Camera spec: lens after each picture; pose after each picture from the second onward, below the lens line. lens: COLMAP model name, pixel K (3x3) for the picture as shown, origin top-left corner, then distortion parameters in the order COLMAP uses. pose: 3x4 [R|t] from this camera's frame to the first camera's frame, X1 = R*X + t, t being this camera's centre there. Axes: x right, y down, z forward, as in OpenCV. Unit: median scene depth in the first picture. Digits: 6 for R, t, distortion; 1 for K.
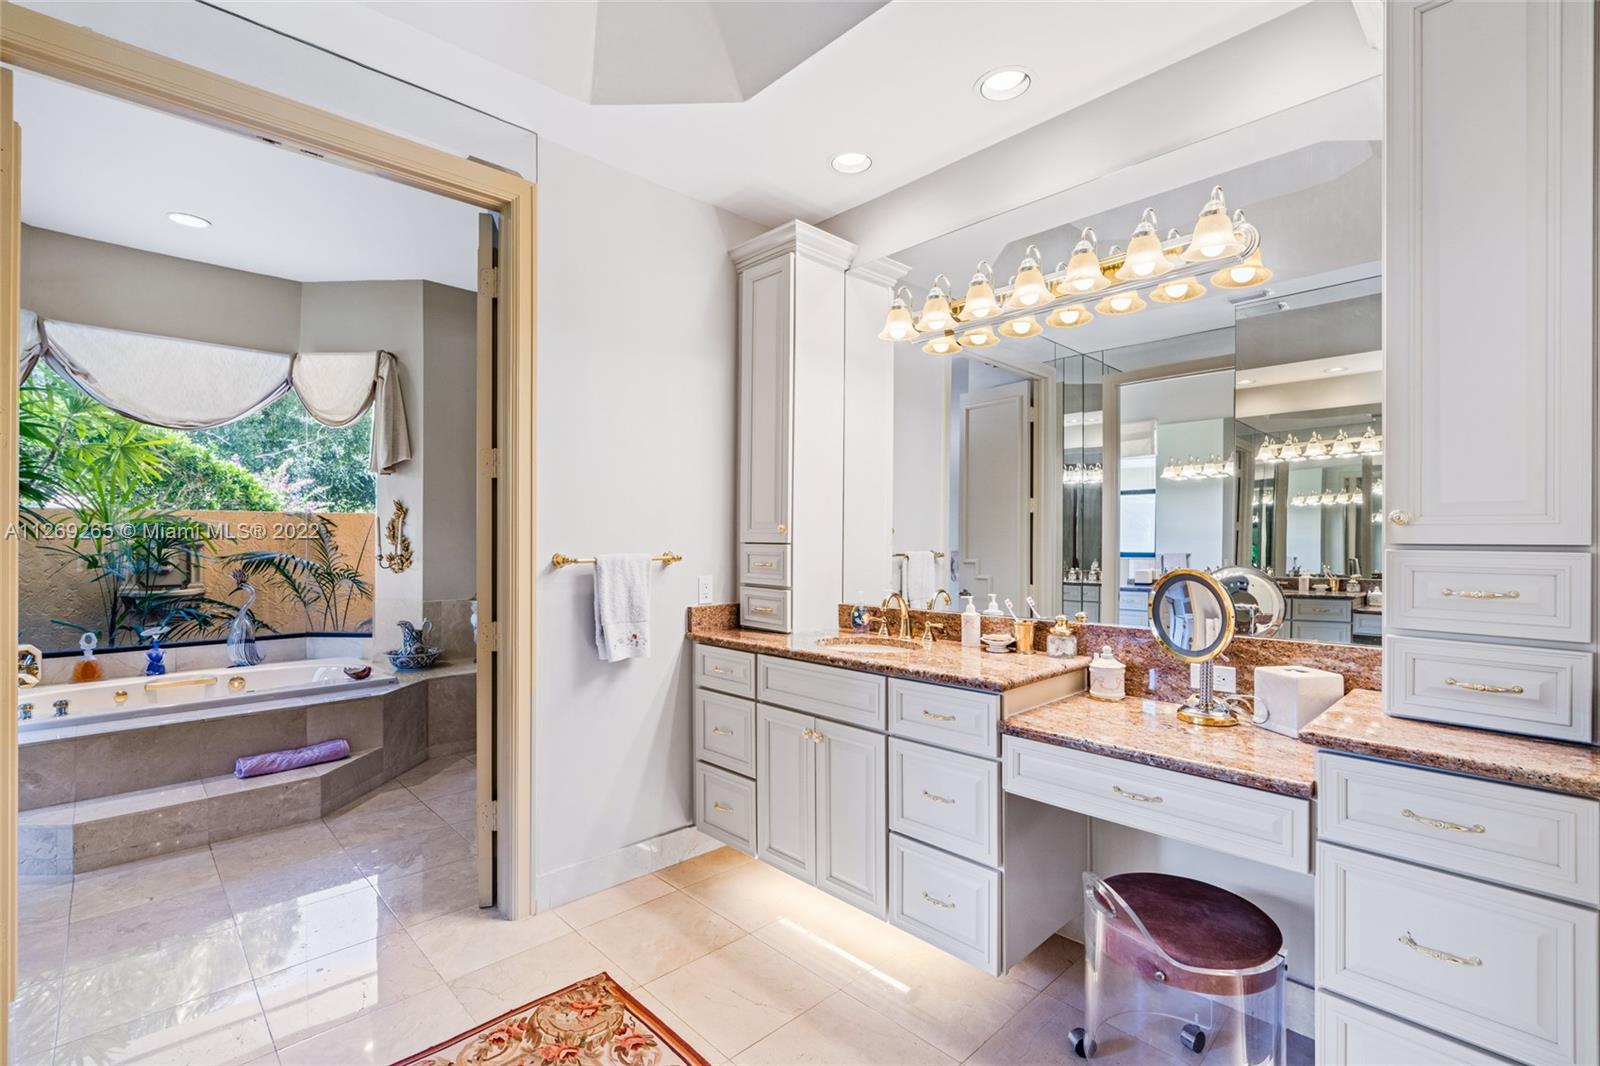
lens RADIAL K [[723.8, 0, 810.9], [0, 723.8, 537.1], [0, 0, 1]] dist [-0.002110, 0.000619]
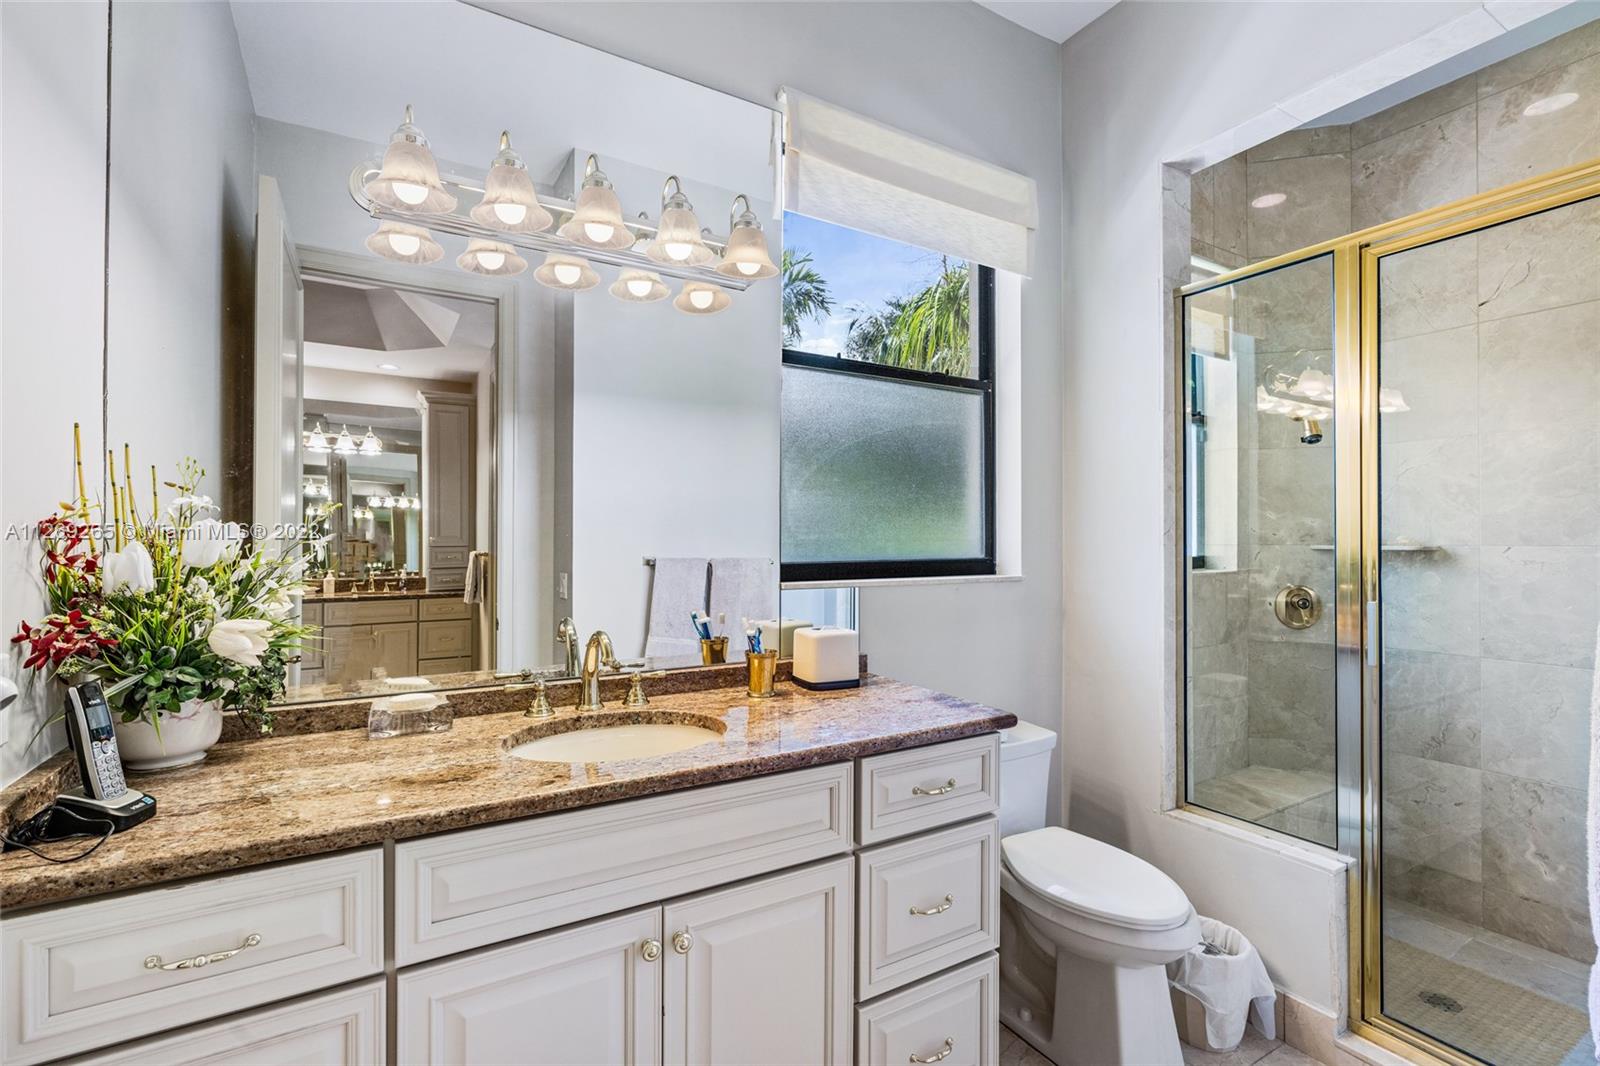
lens RADIAL K [[723.8, 0, 809.6], [0, 723.8, 531.9], [0, 0, 1]] dist [-0.002110, 0.000619]
pose [[0.191970, 0.002719, 0.981397, -0.515872], [0.001583, 0.999994, -0.003081, -0.003421], [-0.981399, 0.002145, 0.191965, 0.914777]]
